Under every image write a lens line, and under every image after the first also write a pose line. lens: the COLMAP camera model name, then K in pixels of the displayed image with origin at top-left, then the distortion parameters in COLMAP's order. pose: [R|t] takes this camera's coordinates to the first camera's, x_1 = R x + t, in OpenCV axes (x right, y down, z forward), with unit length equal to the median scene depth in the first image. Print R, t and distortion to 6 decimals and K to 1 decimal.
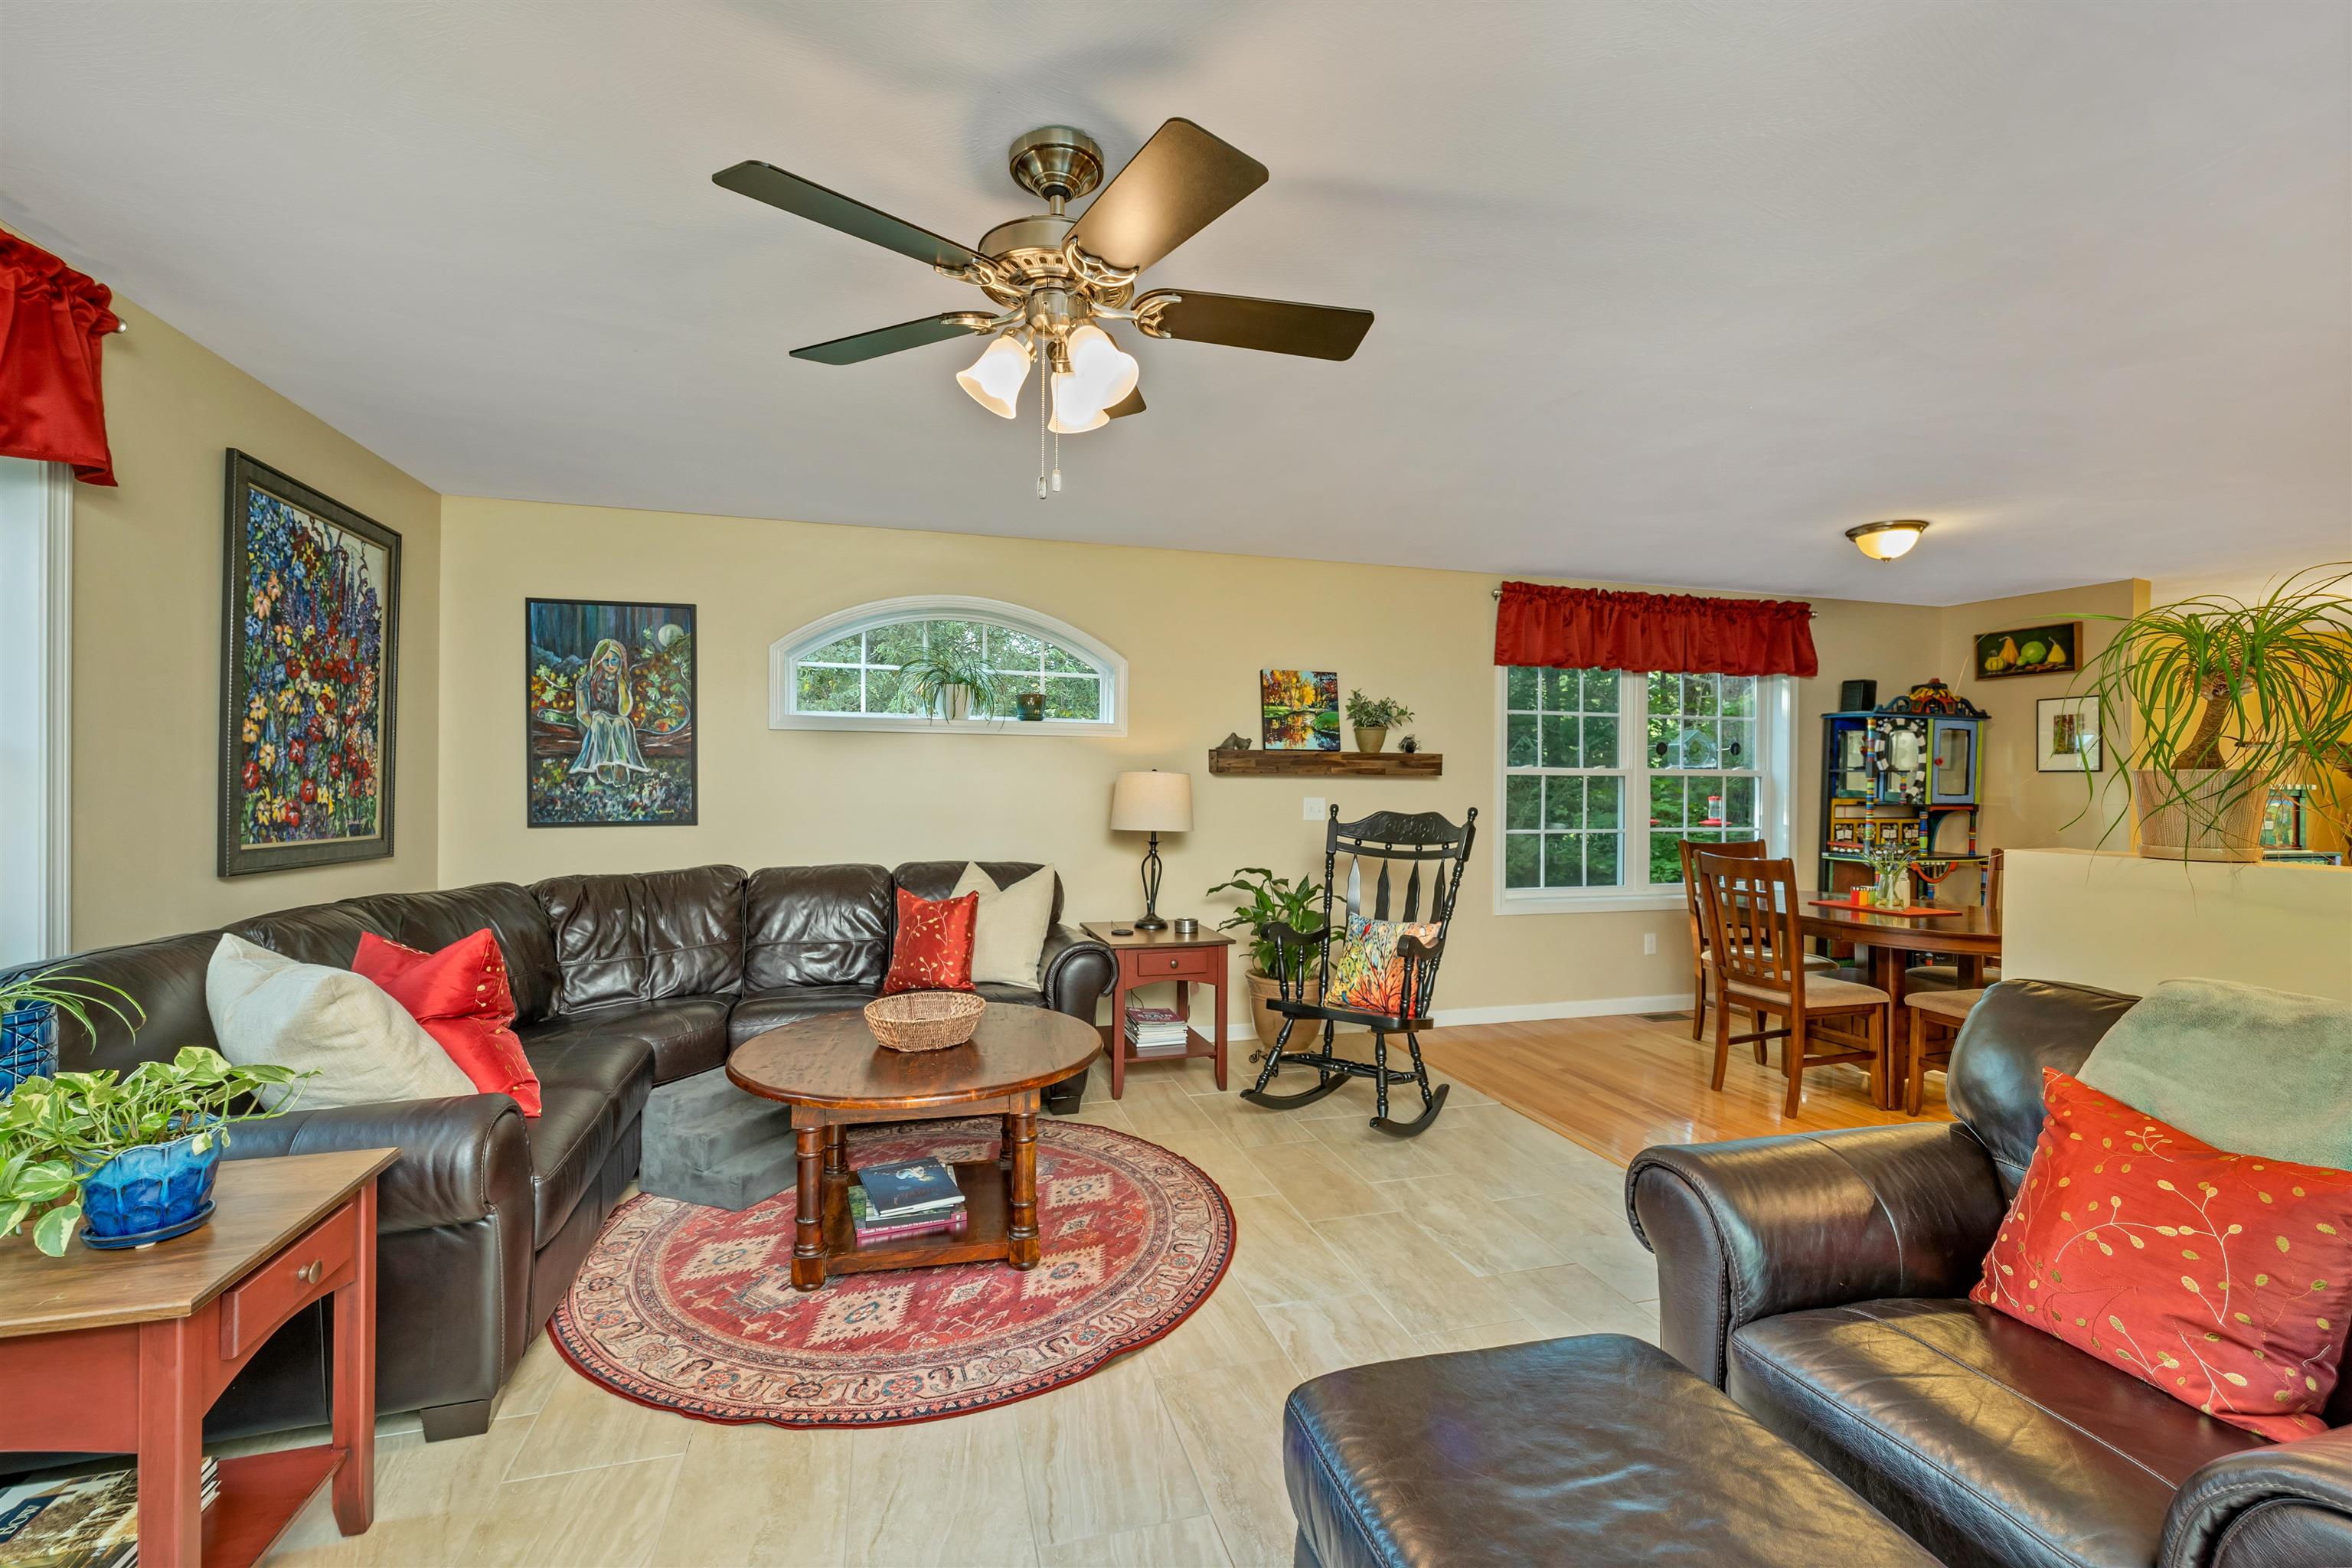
lens RADIAL K [[1002.6, 0, 1209.7], [0, 1002.6, 779.5], [0, 0, 1]] dist [0.005209, 0.000071]
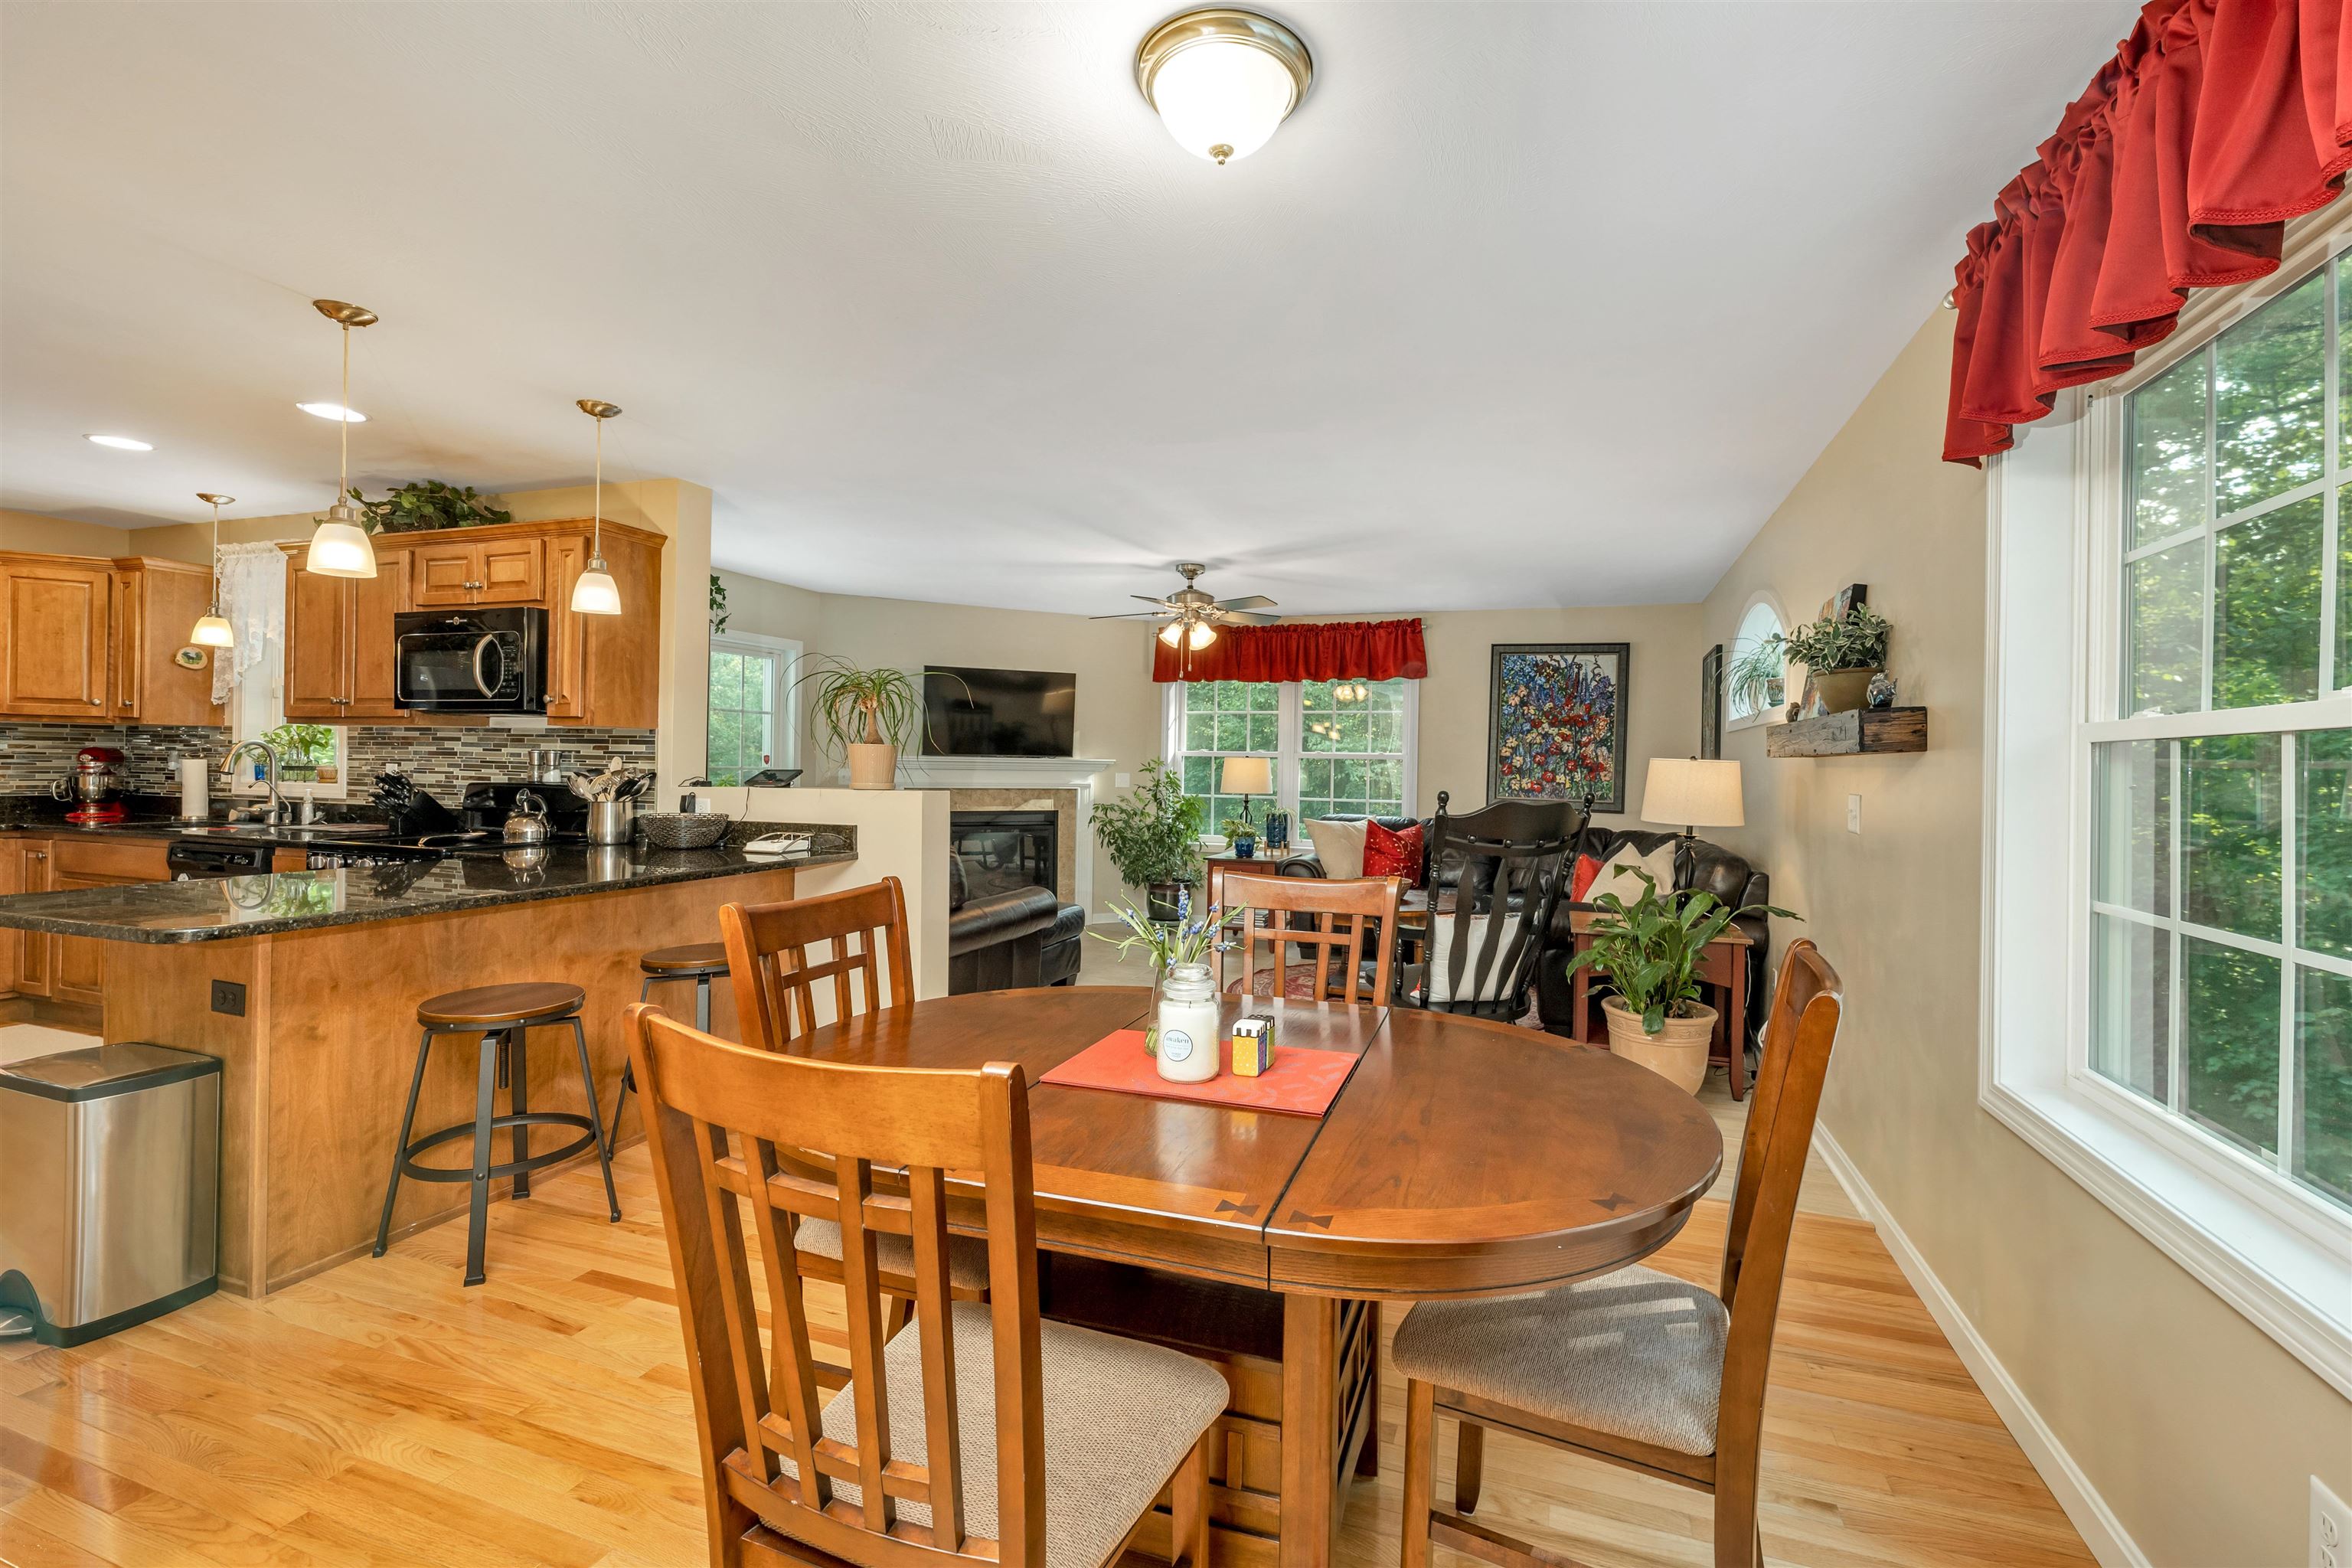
lens RADIAL K [[1002.6, 0, 1227.1], [0, 1002.6, 763.6], [0, 0, 1]] dist [0.005209, 0.000071]
pose [[-0.575658, -0.019839, -0.817450, 0.749046], [-0.016891, 0.999781, -0.012369, 0.012306], [0.817516, 0.006687, -0.575867, 0.942839]]
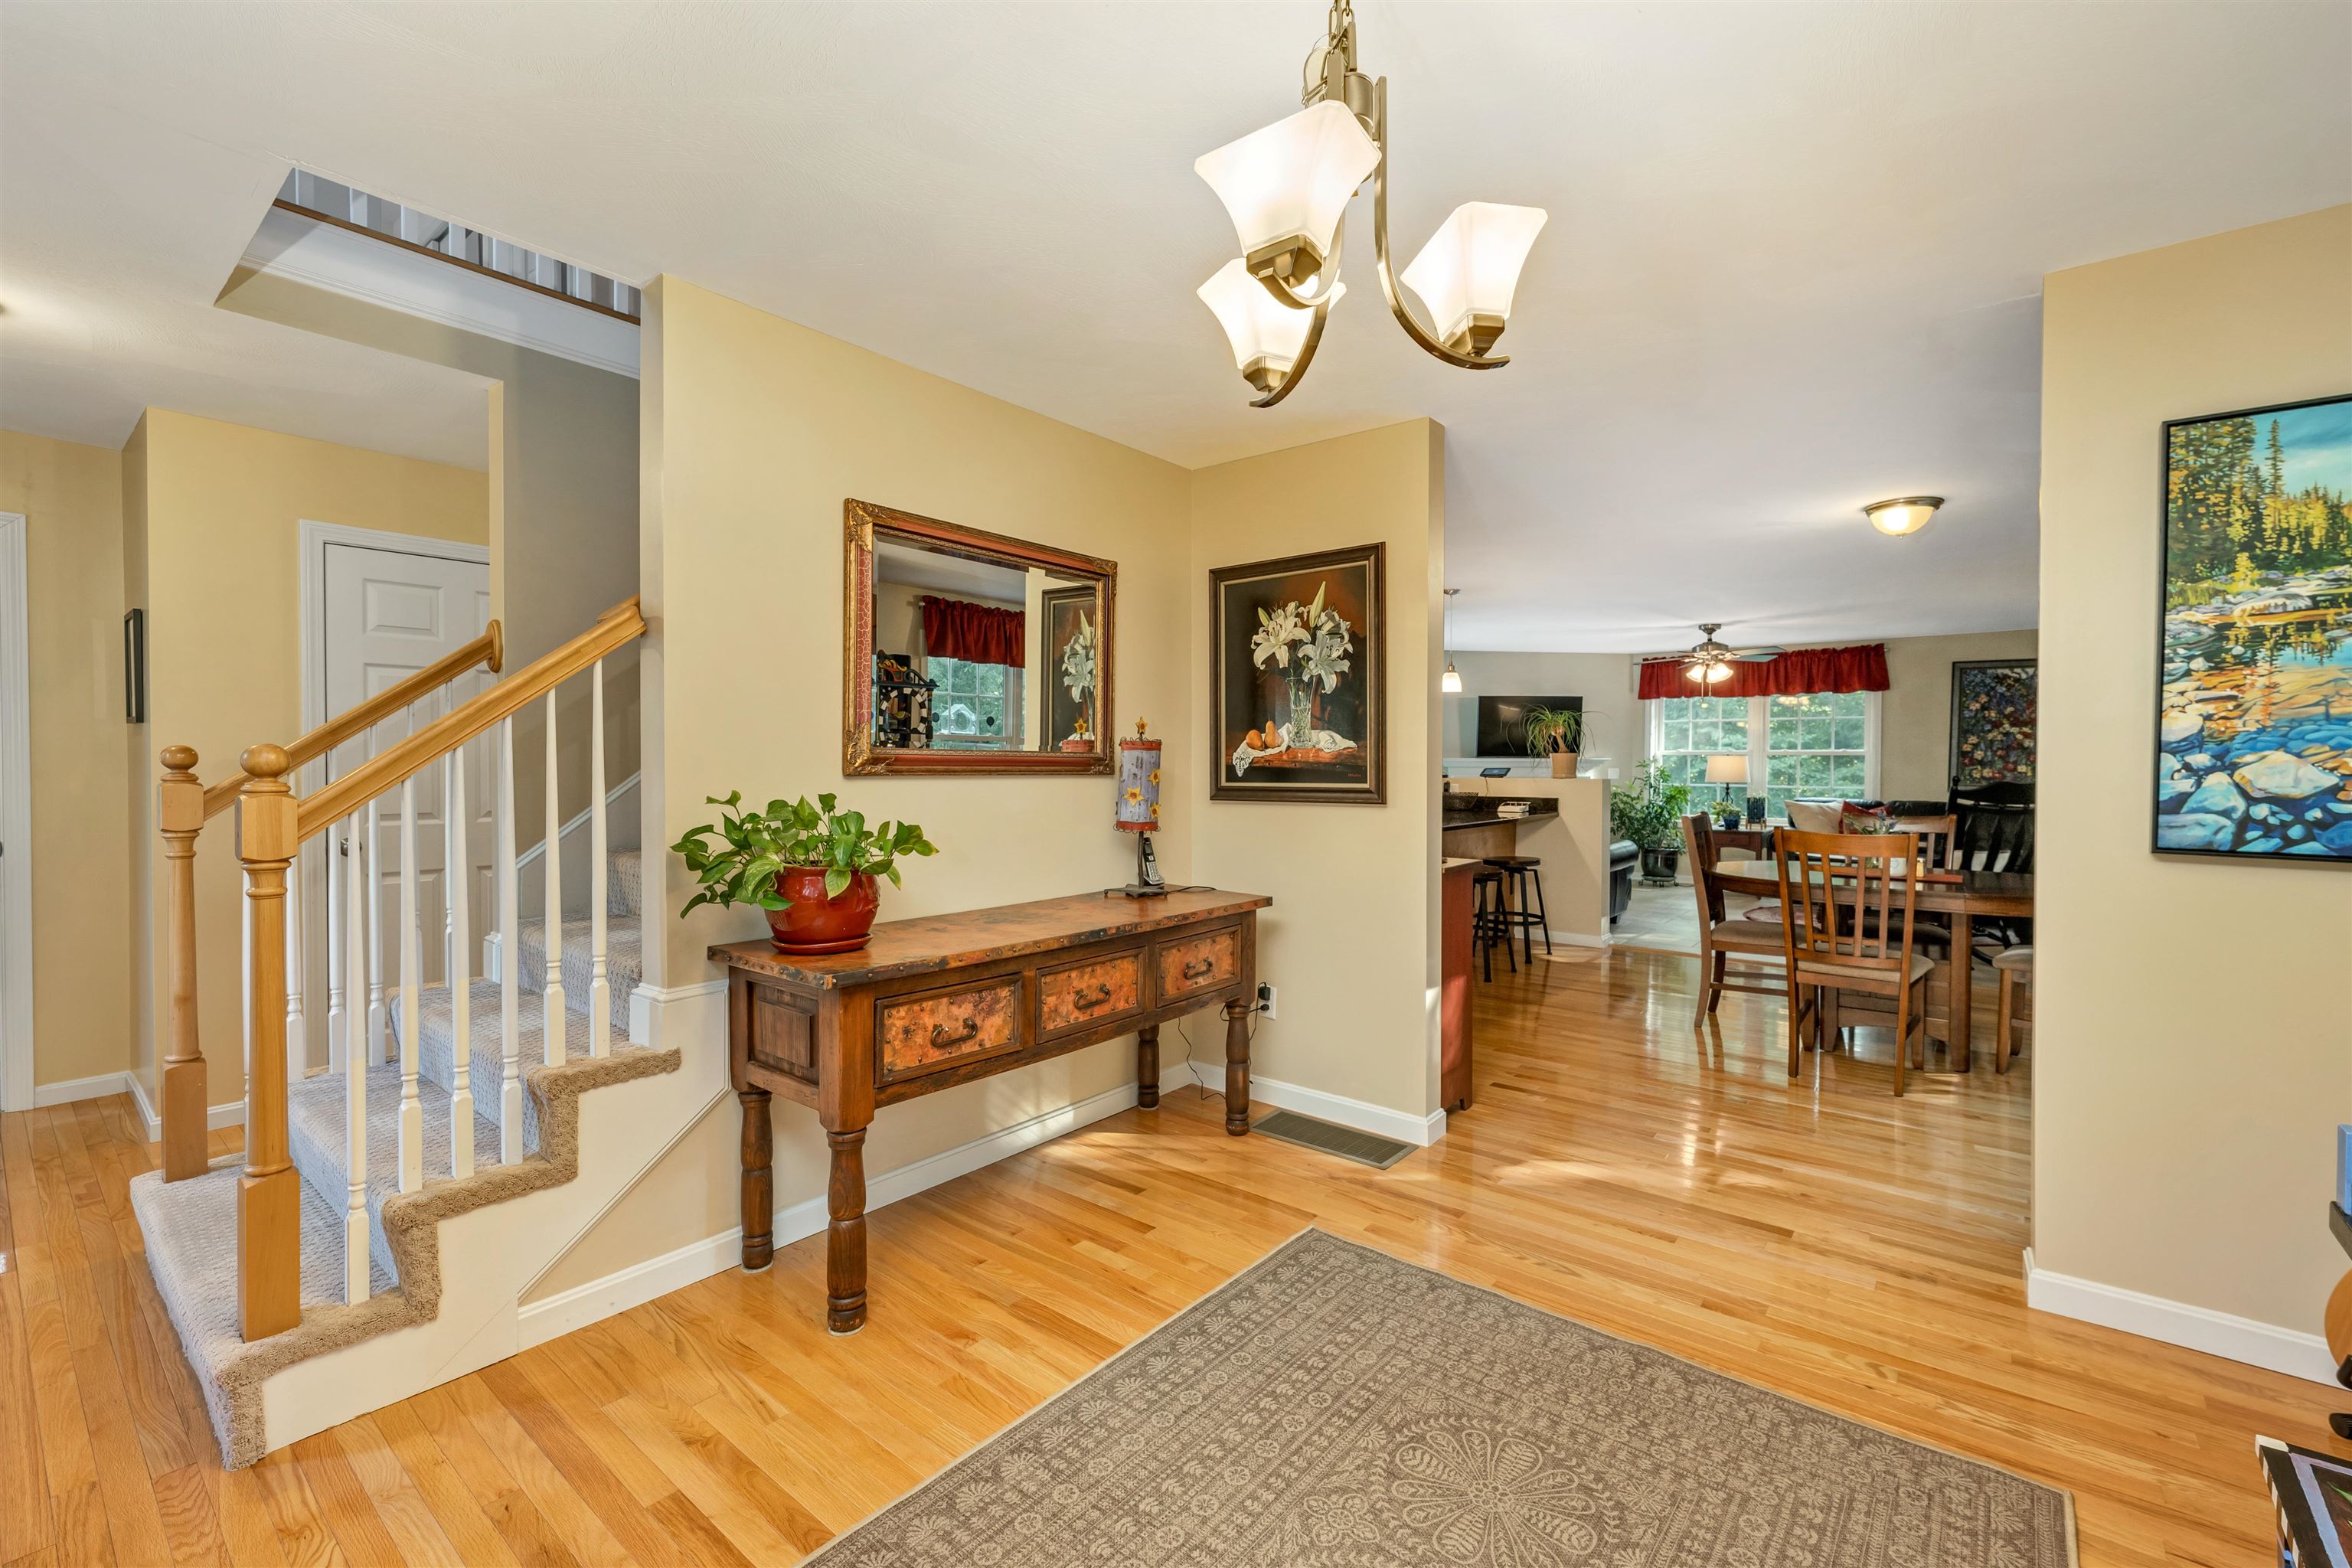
lens RADIAL K [[1002.6, 0, 1187.1], [0, 1002.6, 770.8], [0, 0, 1]] dist [0.005209, 0.000071]
pose [[-0.825073, -0.003710, -0.565014, 1.422645], [-0.005563, 0.999983, 0.001558, 0.016812], [0.564998, 0.004428, -0.825080, 1.115088]]
